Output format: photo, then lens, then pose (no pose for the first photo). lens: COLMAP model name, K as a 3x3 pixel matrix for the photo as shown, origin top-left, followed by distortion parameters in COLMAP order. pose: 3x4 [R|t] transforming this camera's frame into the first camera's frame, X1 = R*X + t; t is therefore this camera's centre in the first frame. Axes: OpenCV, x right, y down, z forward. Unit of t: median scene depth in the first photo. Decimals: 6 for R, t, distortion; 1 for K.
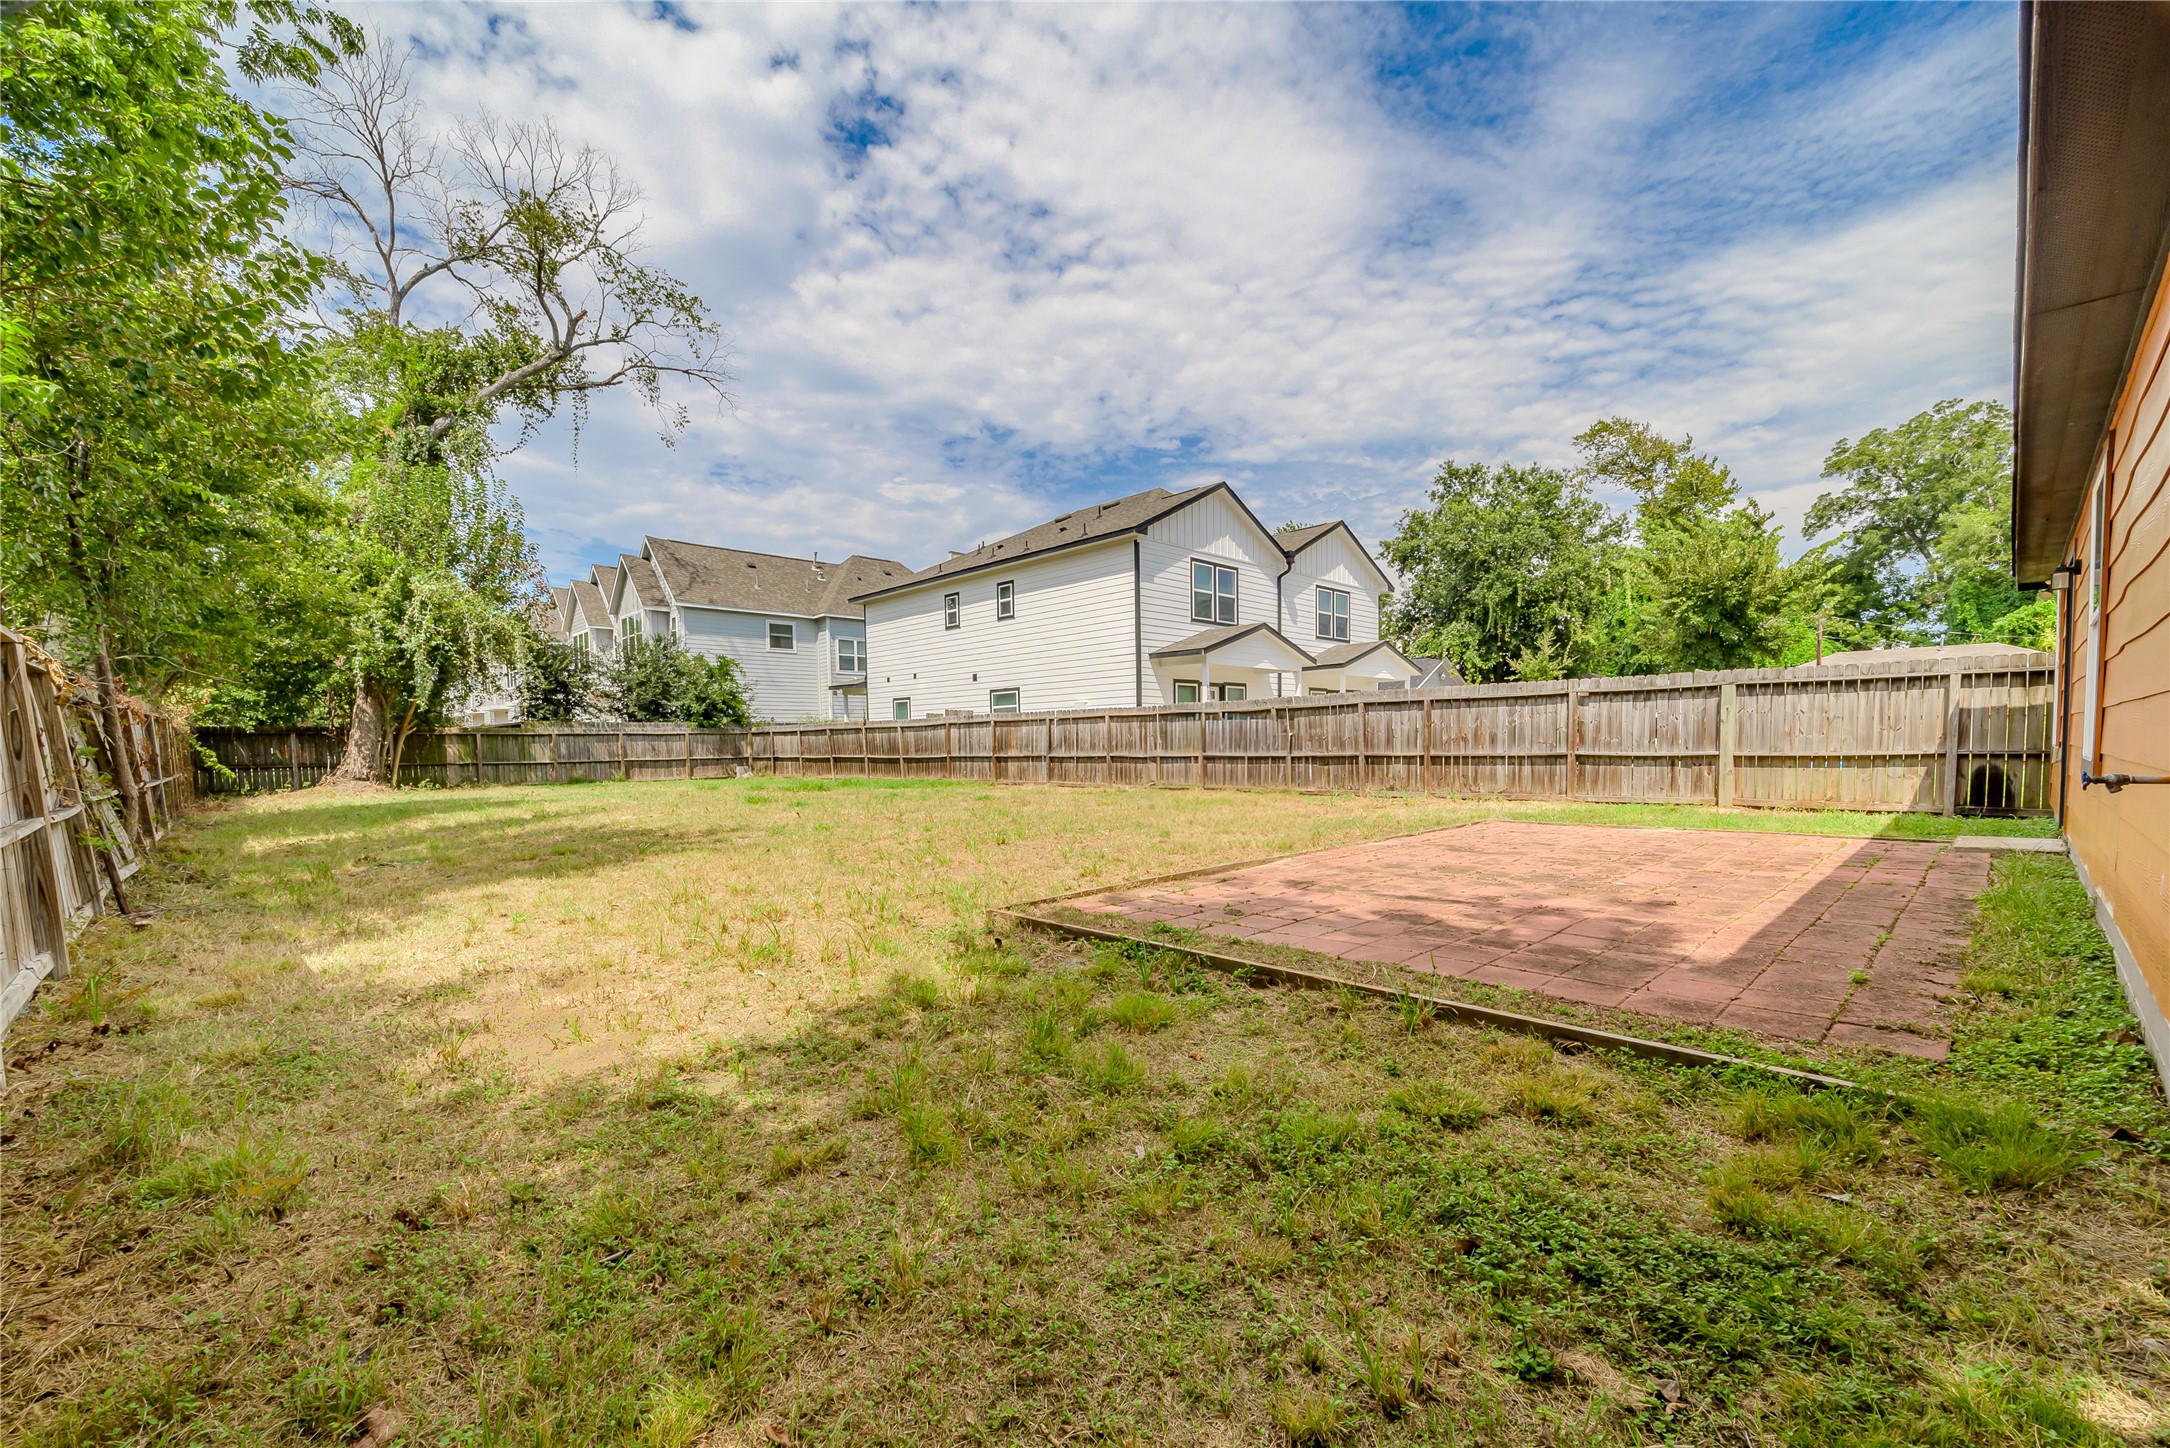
lens RADIAL K [[879.4, 0, 1096.9], [0, 879.4, 795.9], [0, 0, 1]] dist [-0.004027, -0.000136]
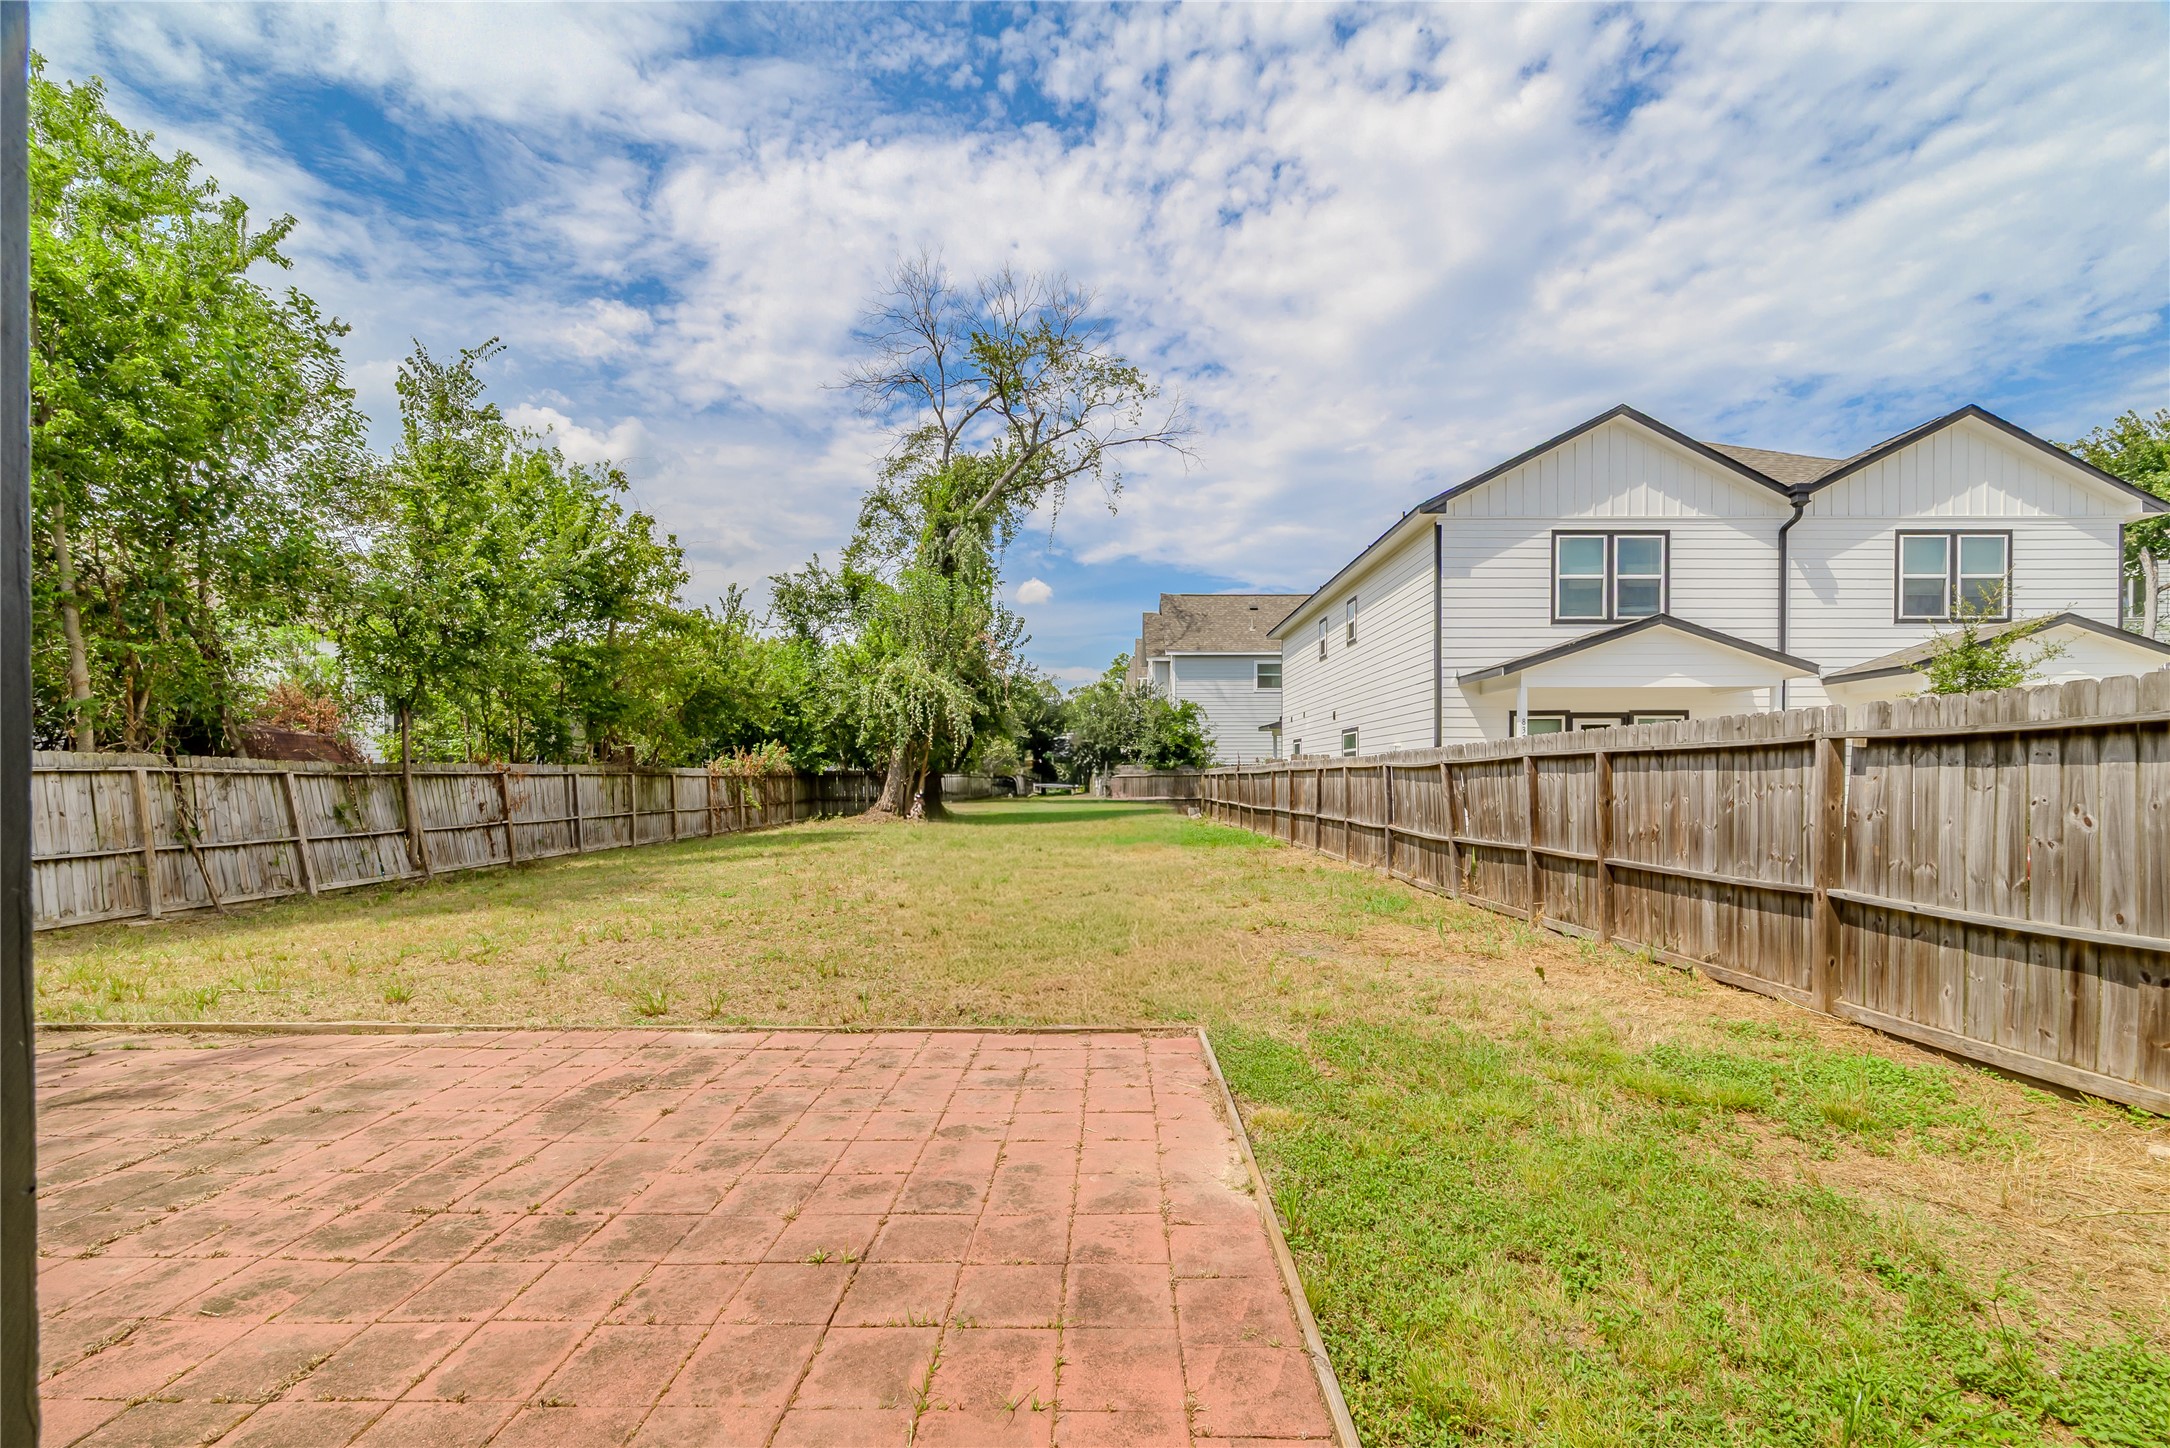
lens RADIAL K [[879.4, 0, 1096.9], [0, 879.4, 795.9], [0, 0, 1]] dist [-0.004027, -0.000136]
pose [[0.706141, 0.028009, -0.707517, 0.311544], [-0.052165, 0.998560, -0.012533, -0.037159], [0.706147, 0.045758, 0.706585, 0.260090]]
